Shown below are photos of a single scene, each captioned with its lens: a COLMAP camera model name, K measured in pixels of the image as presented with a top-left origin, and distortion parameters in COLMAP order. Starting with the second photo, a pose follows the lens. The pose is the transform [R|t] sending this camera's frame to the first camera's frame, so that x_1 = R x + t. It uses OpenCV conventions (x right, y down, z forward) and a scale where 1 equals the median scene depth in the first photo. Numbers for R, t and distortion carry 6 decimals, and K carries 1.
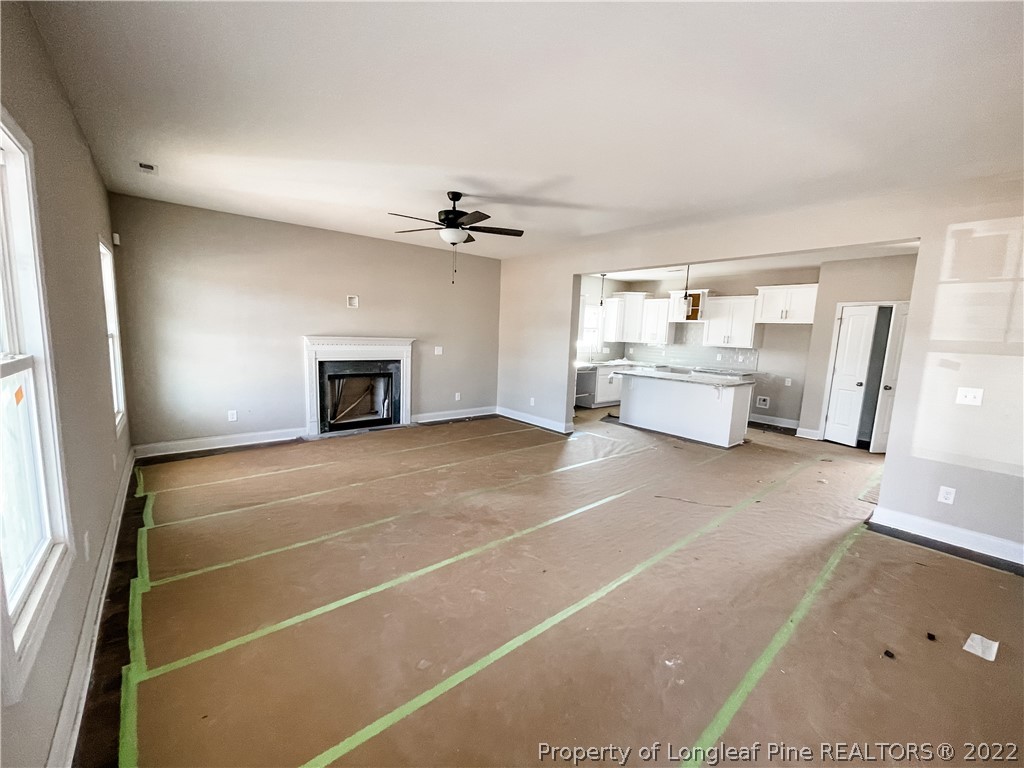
lens RADIAL K [[412.4, 0, 507.2], [0, 412.4, 388.8], [0, 0, 1]] dist [-0.003115, -0.000888]
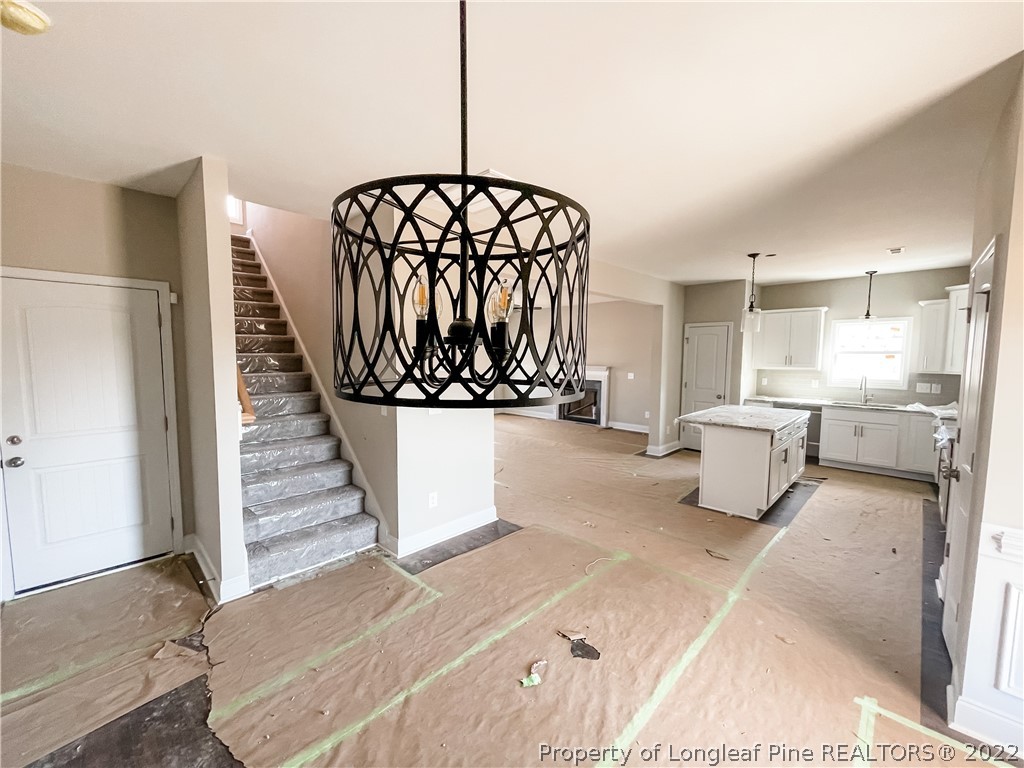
lens RADIAL K [[412.4, 0, 508.2], [0, 412.4, 386.5], [0, 0, 1]] dist [-0.003115, -0.000888]
pose [[0.108176, 0.039817, -0.993334, 1.021965], [-0.135999, 0.990396, 0.024889, -0.037237], [0.984785, 0.132400, 0.112553, 0.453482]]
